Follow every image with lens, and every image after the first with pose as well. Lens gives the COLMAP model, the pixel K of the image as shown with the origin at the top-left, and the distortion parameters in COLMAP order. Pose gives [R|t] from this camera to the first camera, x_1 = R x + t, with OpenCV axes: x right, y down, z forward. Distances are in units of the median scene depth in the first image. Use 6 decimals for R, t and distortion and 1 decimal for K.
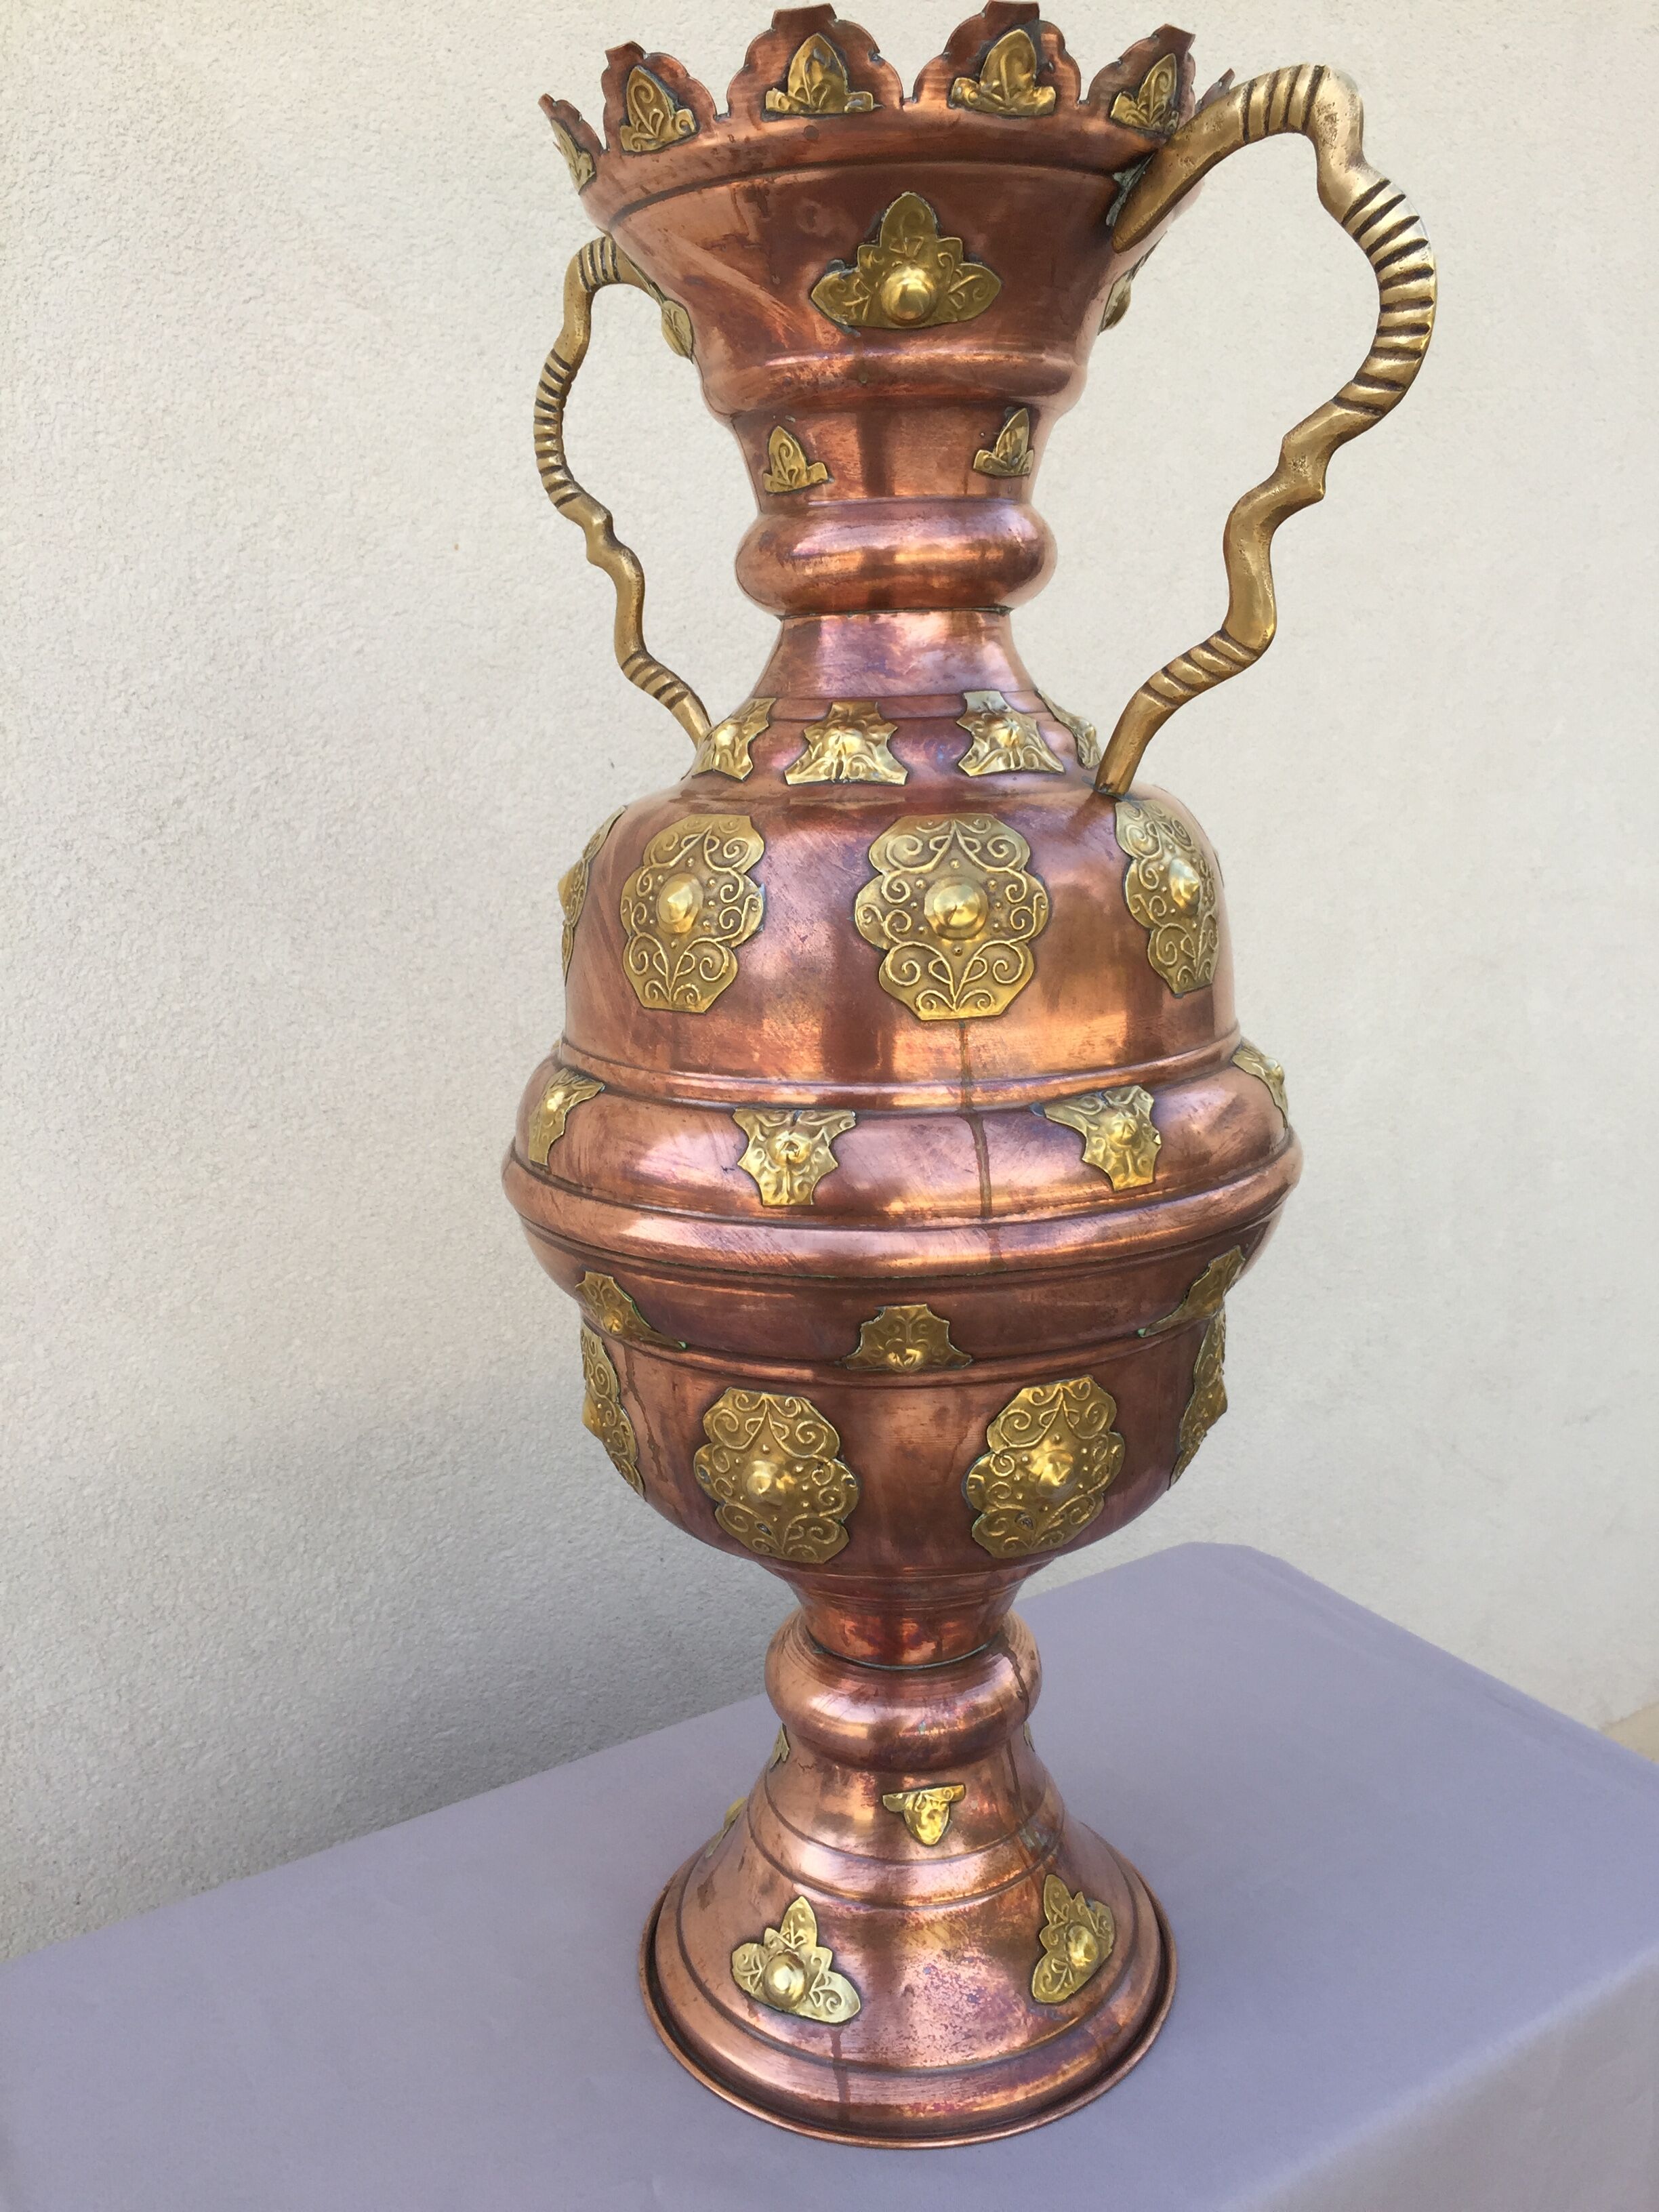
lens RADIAL K [[1868.0, 0, 825.3], [0, 1868.0, 1066.6], [0, 0, 1]] dist [0.080654, -0.126258]
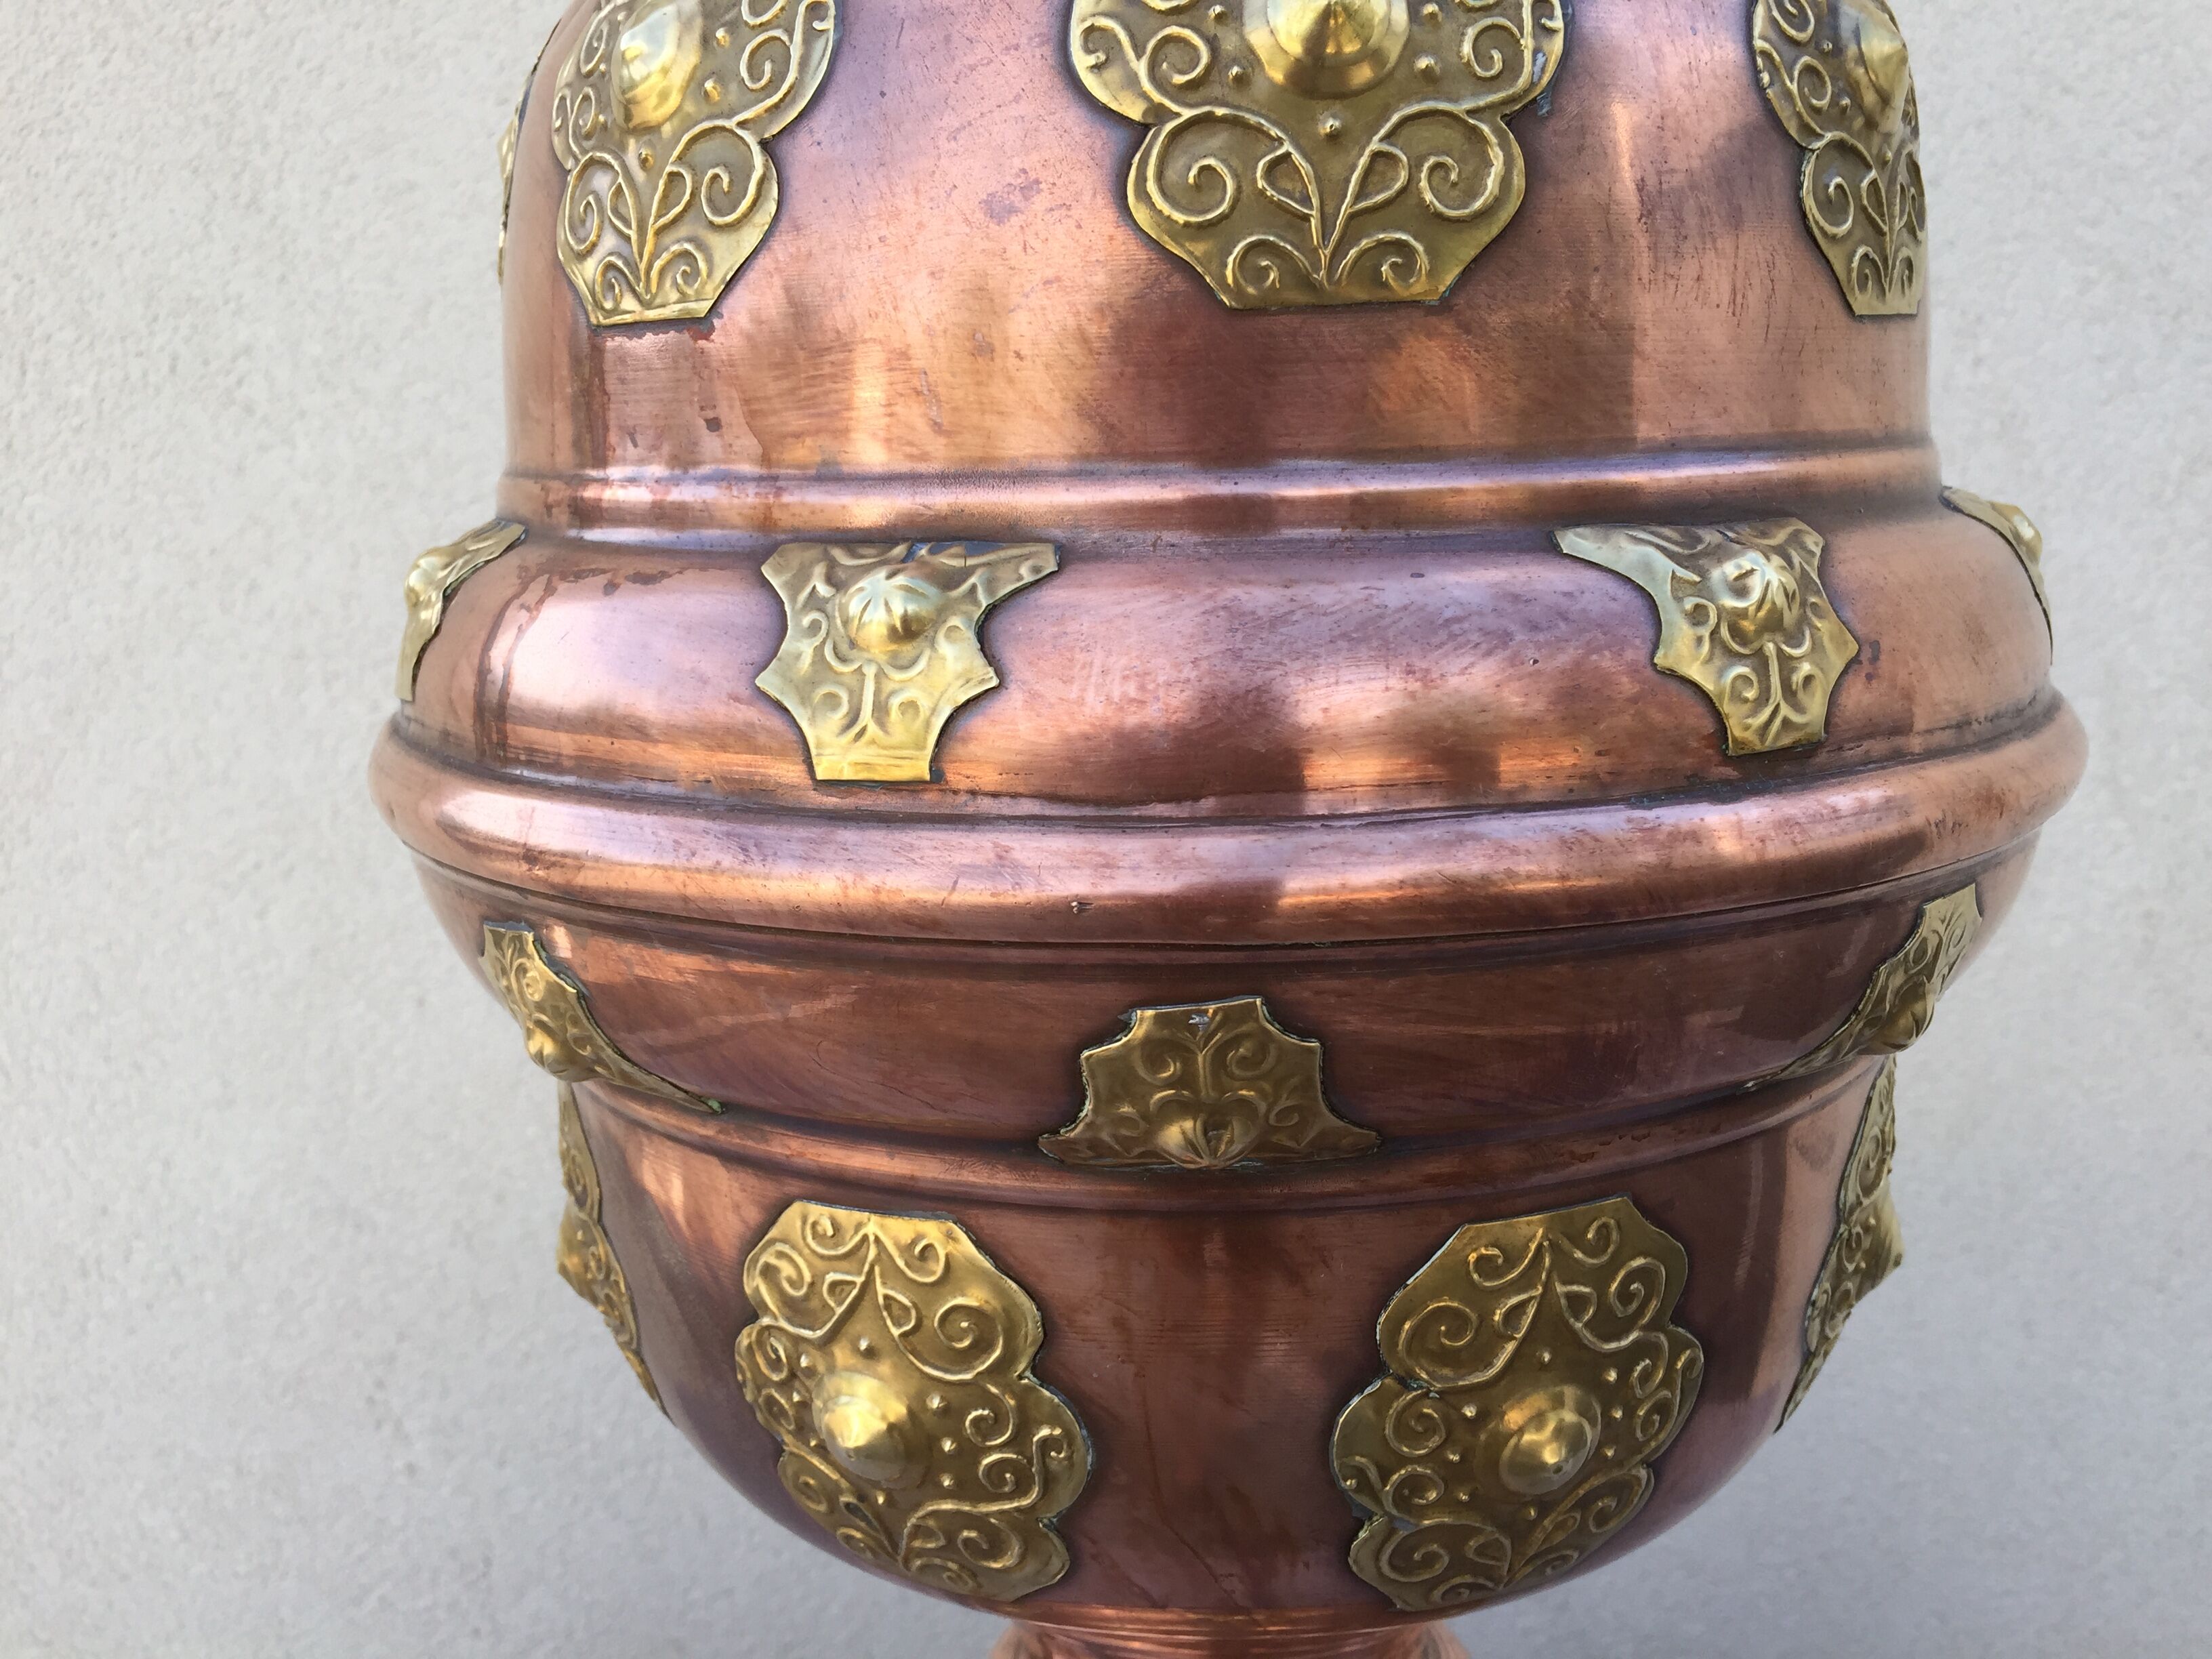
lens RADIAL K [[1868.0, 0, 1116.6], [0, 1868.0, 798.9], [0, 0, 1]] dist [0.080654, -0.126258]
pose [[0.836862, 0.090056, -0.539955, 0.160506], [-0.103120, 0.994650, 0.006068, 0.035469], [0.537613, 0.050602, 0.841672, 0.379834]]
